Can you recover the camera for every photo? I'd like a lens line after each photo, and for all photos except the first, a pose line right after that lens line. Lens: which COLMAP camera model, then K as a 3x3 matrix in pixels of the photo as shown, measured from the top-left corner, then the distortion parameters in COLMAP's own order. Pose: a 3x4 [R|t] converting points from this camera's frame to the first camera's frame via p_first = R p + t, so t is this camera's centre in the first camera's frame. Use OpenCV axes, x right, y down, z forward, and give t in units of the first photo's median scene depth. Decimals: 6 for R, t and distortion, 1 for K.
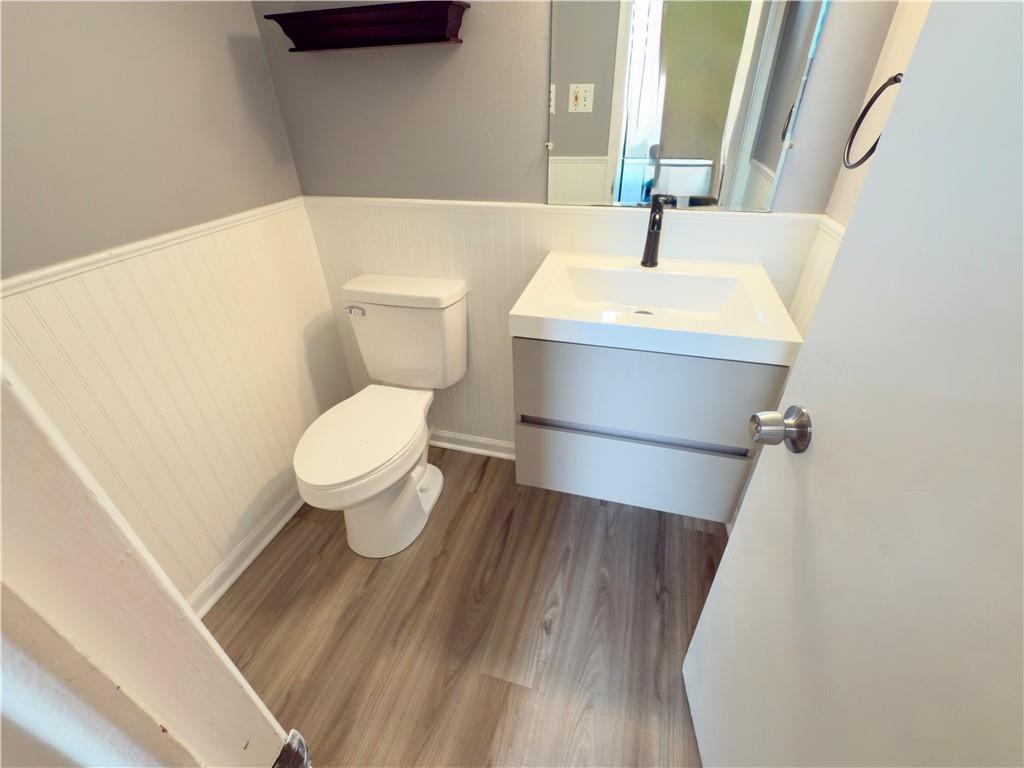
lens RADIAL K [[439.4, 0, 508.7], [0, 439.4, 381.4], [0, 0, 1]] dist [0.001337, -0.000273]
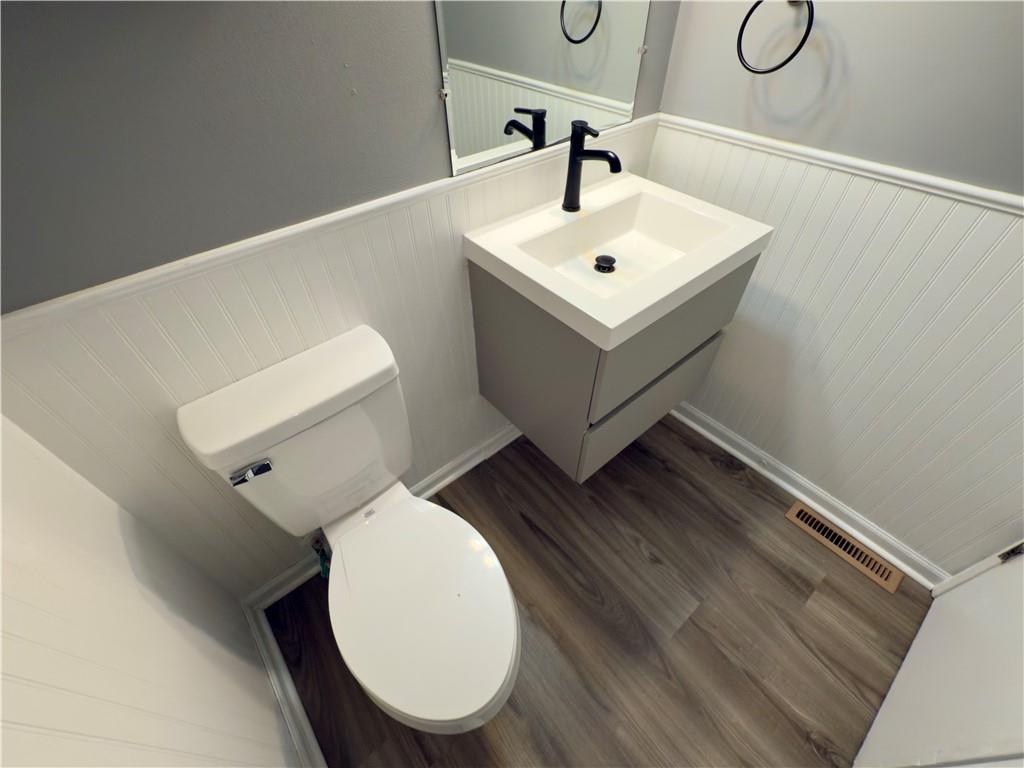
lens RADIAL K [[439.4, 0, 510.1], [0, 439.4, 383.9], [0, 0, 1]] dist [0.001337, -0.000273]
pose [[0.558766, -0.584360, 0.588477, -0.509061], [0.445988, 0.809974, 0.380837, -0.378712], [-0.699196, 0.049655, 0.713203, 0.456933]]
